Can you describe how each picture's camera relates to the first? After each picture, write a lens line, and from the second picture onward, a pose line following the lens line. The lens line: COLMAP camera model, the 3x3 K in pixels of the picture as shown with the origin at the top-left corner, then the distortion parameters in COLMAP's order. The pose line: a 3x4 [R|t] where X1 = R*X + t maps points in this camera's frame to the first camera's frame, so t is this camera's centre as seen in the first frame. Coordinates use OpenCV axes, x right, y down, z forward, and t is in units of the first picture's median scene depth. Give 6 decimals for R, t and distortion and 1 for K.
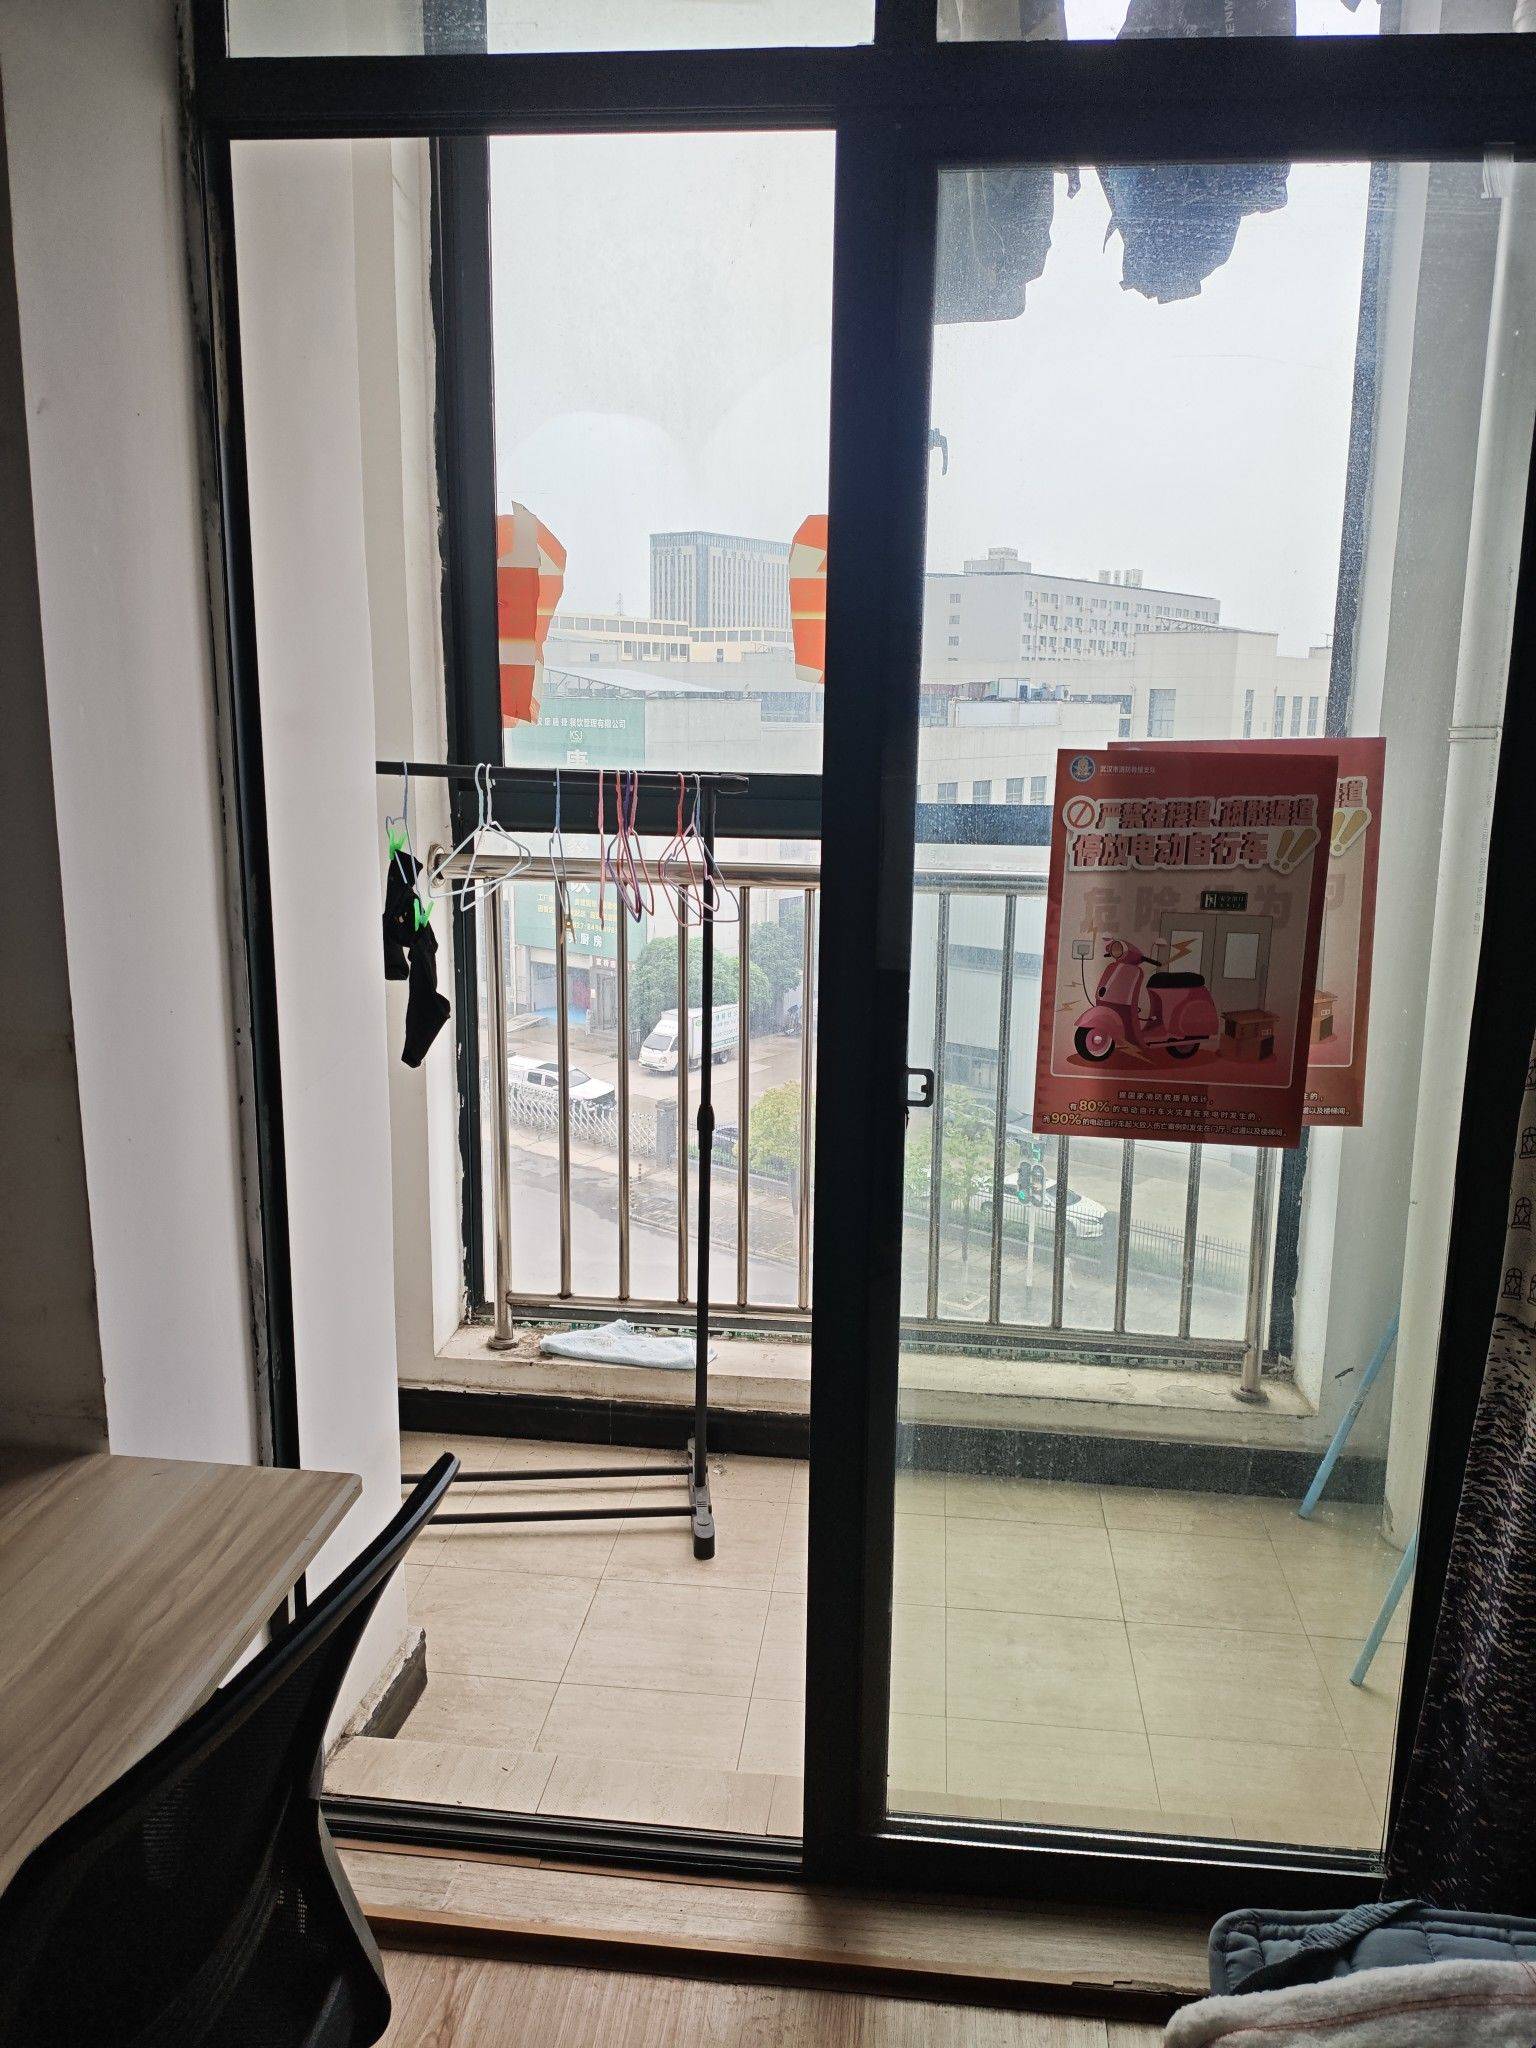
lens RADIAL K [[1581.9, 0, 771.4], [0, 1581.9, 1024.2], [0, 0, 1]] dist [0.107450, -0.226732]
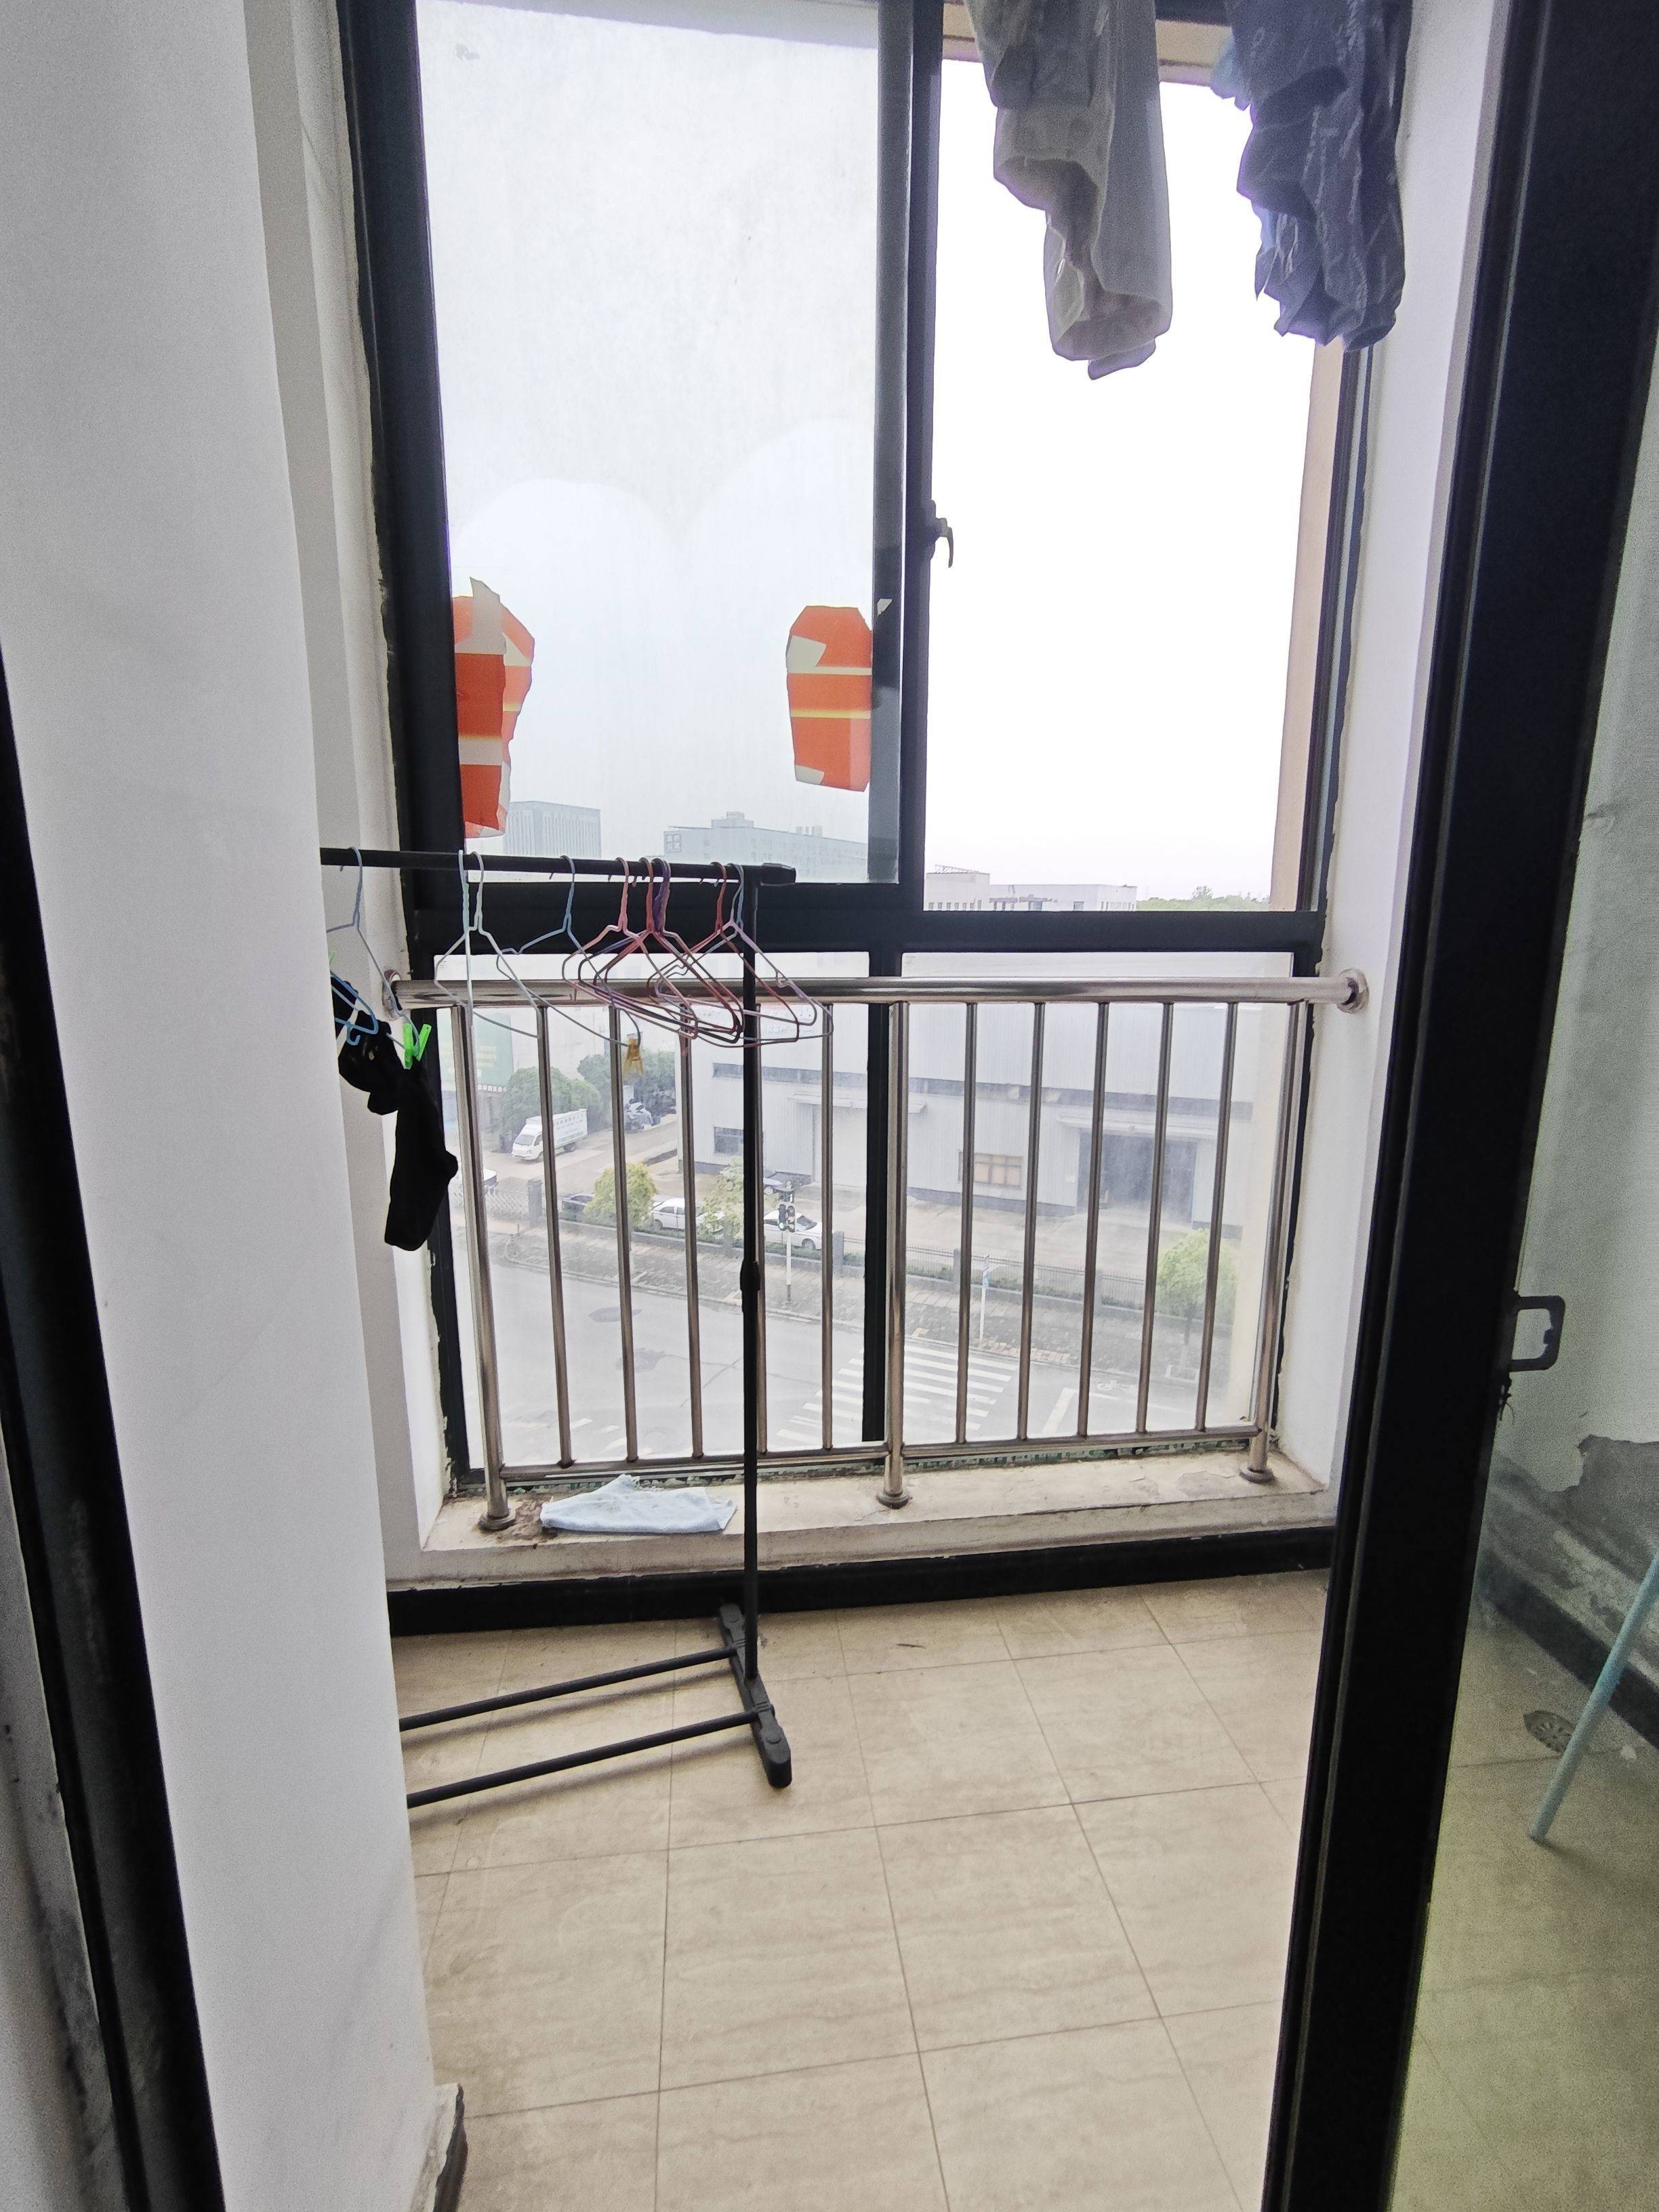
lens RADIAL K [[1011.2, 0, 843.0], [0, 1011.2, 1090.0], [0, 0, 1]] dist [-0.049066, 0.030821]
pose [[0.969563, -0.053839, 0.238849, -0.108166], [0.059509, 0.998090, -0.016583, -0.025520], [-0.237500, 0.030292, 0.970915, 0.423134]]
